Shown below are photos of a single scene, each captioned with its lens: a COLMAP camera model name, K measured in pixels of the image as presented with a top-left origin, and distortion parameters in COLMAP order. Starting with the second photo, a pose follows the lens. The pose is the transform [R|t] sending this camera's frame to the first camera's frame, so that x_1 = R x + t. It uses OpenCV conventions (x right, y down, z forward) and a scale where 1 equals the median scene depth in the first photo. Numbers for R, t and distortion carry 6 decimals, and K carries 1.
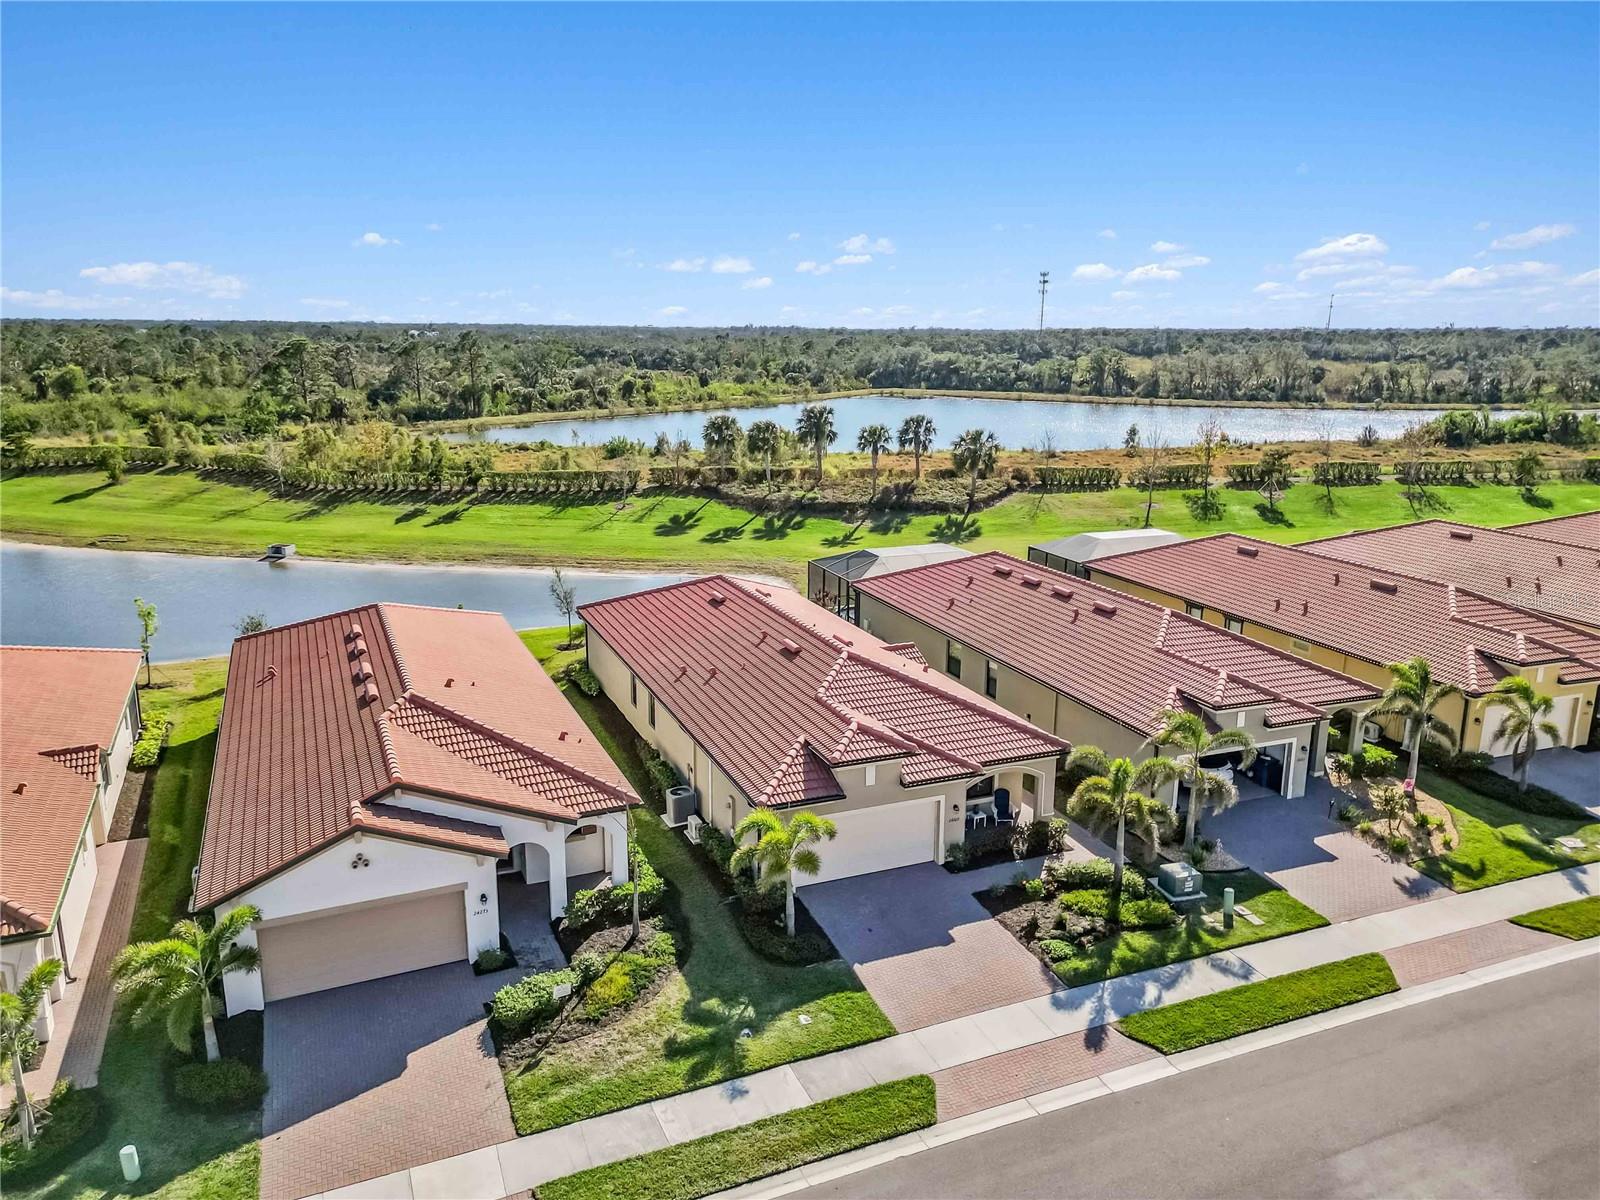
lens RADIAL K [[1131.7, 0, 801.1], [0, 1131.7, 596.0], [0, 0, 1]] dist [0.071979, -0.069550]
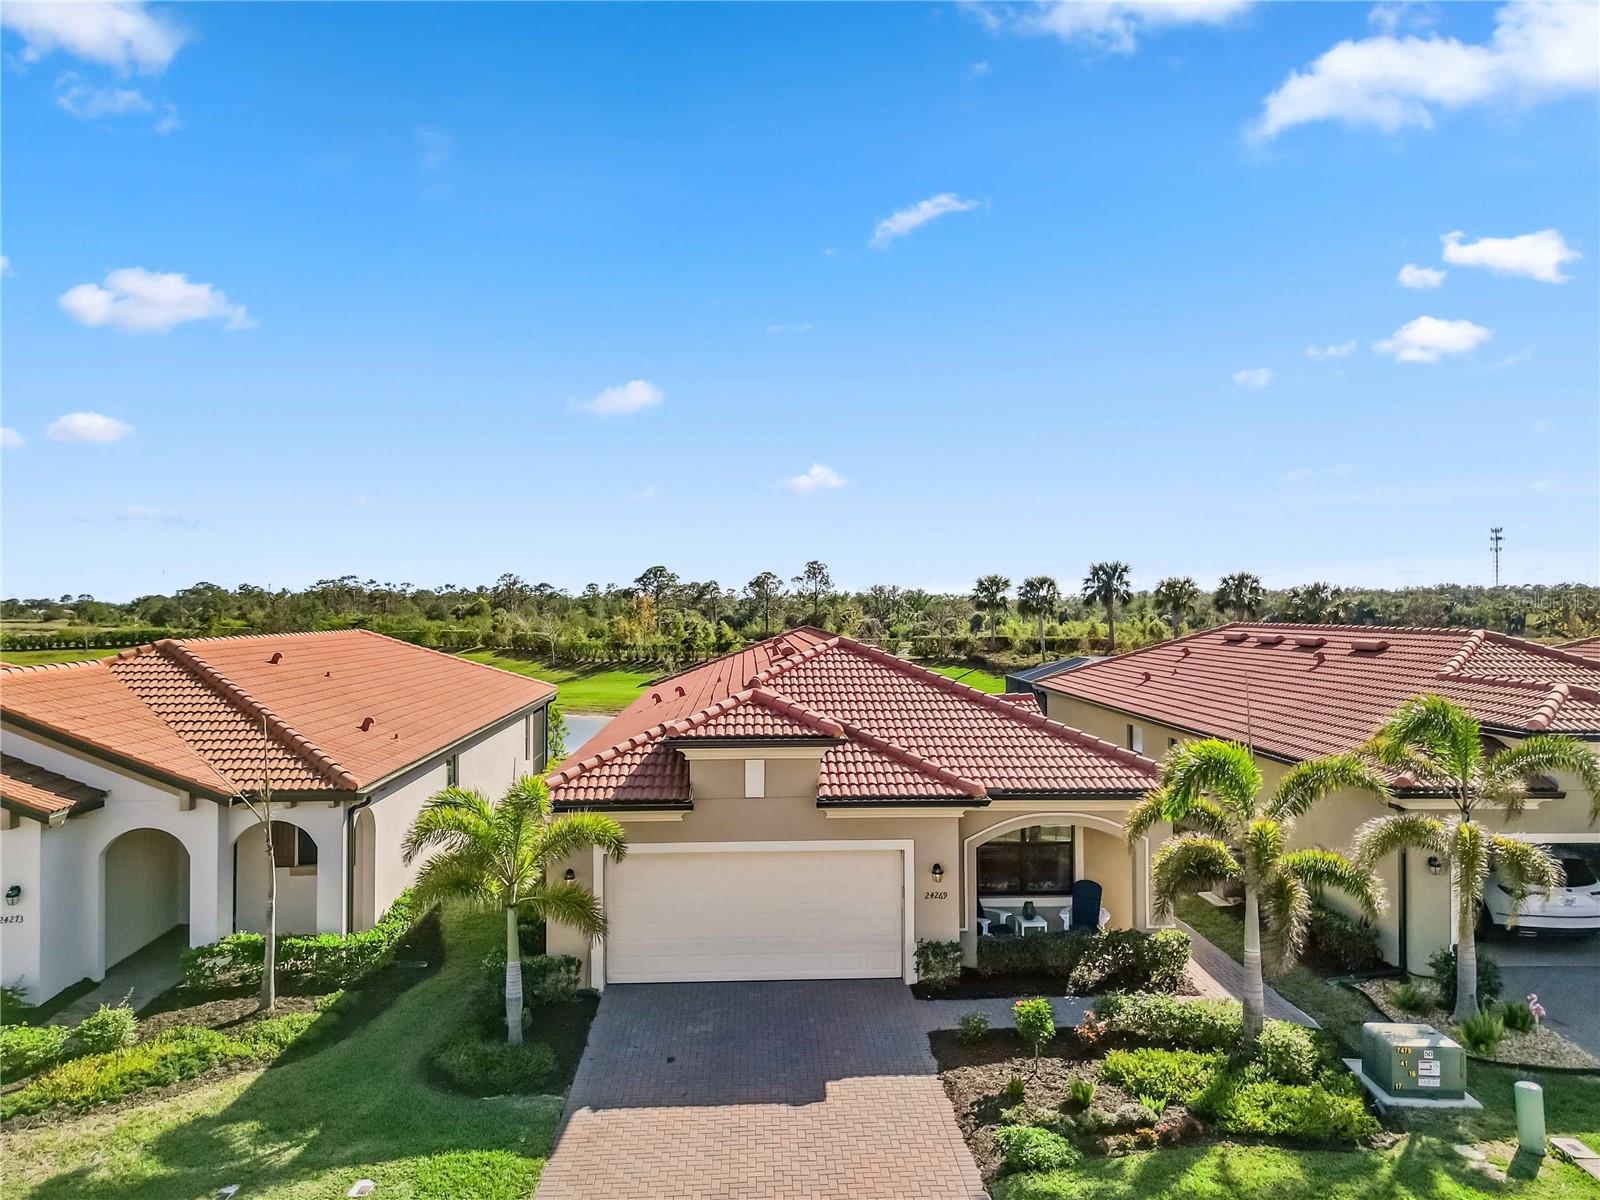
lens RADIAL K [[1136.3, 0, 801.9], [0, 1136.3, 594.6], [0, 0, 1]] dist [0.072225, -0.069871]
pose [[0.940527, -0.012156, -0.339502, 0.224770], [-0.070242, 0.970805, -0.229355, 0.164503], [0.332378, 0.239562, 0.912214, 0.409573]]
